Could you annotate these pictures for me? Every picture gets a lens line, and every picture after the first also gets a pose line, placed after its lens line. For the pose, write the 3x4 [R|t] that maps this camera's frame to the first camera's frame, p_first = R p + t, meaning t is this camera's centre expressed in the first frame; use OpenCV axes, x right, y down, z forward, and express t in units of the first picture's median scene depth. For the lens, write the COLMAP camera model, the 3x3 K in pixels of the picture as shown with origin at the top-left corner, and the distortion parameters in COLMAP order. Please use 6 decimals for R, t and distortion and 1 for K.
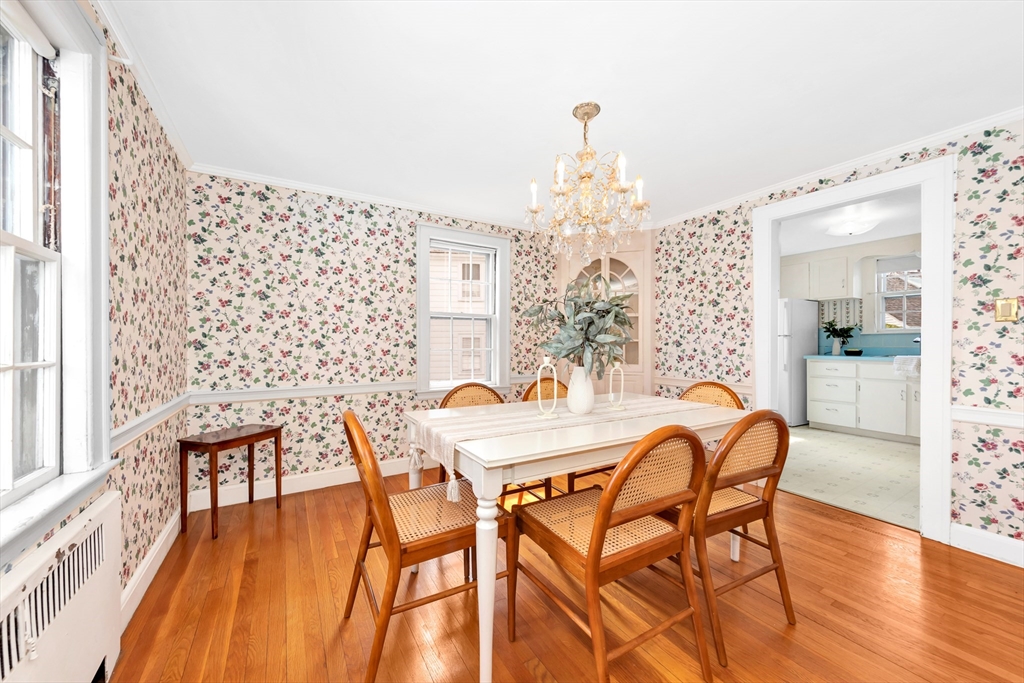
lens RADIAL K [[378.4, 0, 511.5], [0, 378.4, 343.5], [0, 0, 1]] dist [0.004208, 0.000170]
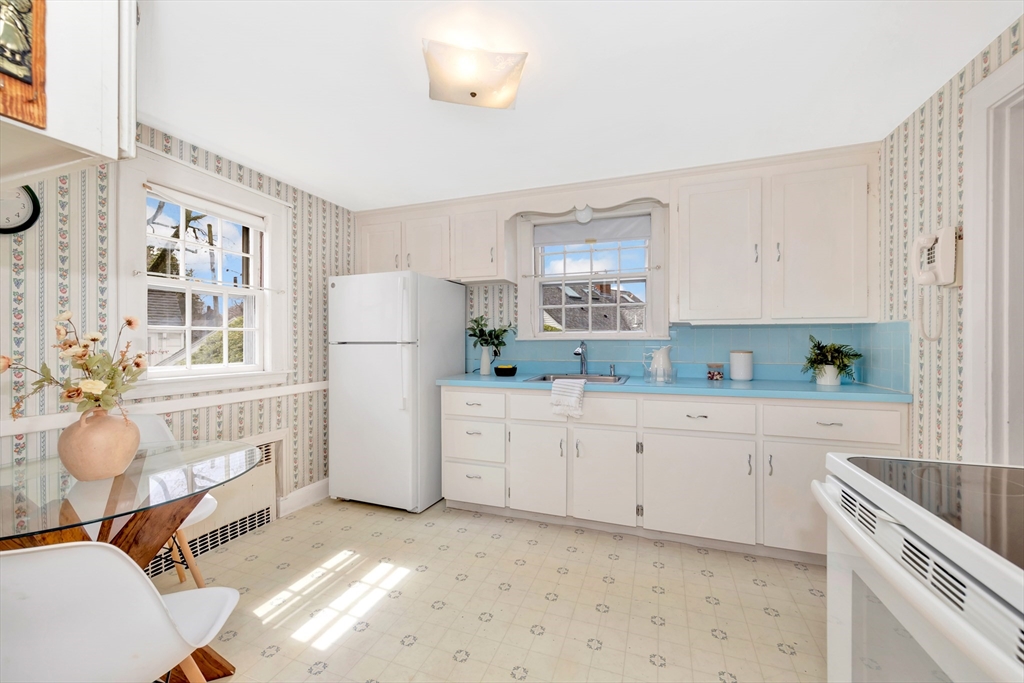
lens RADIAL K [[418.3, 0, 510.1], [0, 418.3, 336.8], [0, 0, 1]] dist [0.005153, -0.000774]
pose [[0.778214, 0.002245, 0.627995, 0.216391], [0.003241, 0.999966, -0.007590, -0.011467], [-0.627991, 0.007942, 0.778180, 0.211313]]
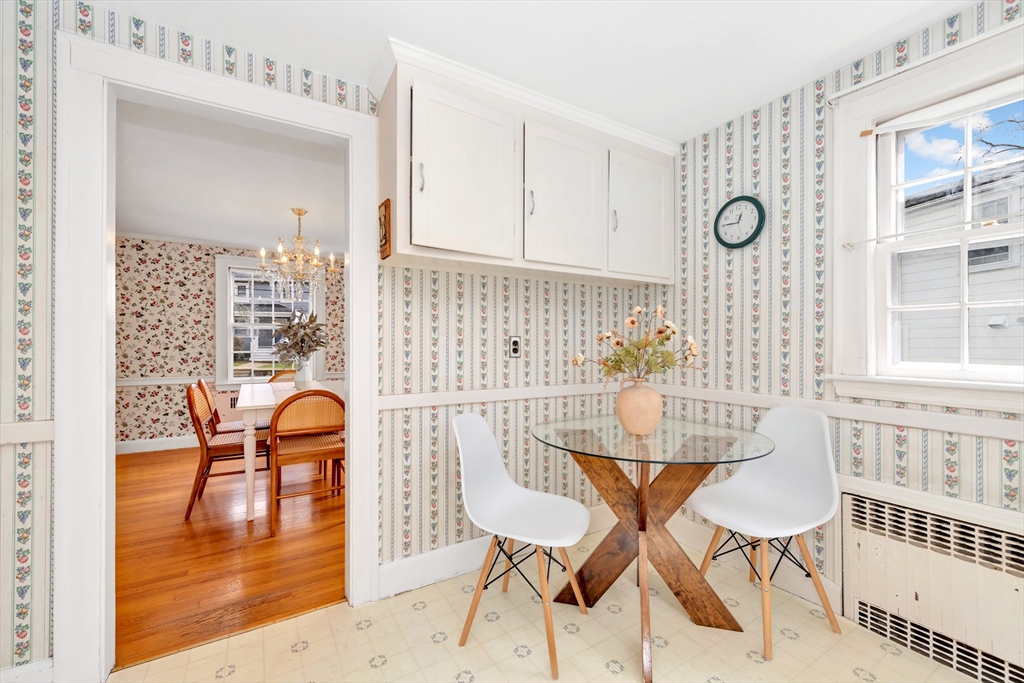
lens RADIAL K [[418.3, 0, 502.3], [0, 418.3, 343.9], [0, 0, 1]] dist [0.005153, -0.000774]
pose [[-0.008070, -0.005078, -0.999955, 0.365578], [-0.005753, 0.999971, -0.005032, -0.003749], [0.999951, 0.005712, -0.008099, 0.337874]]
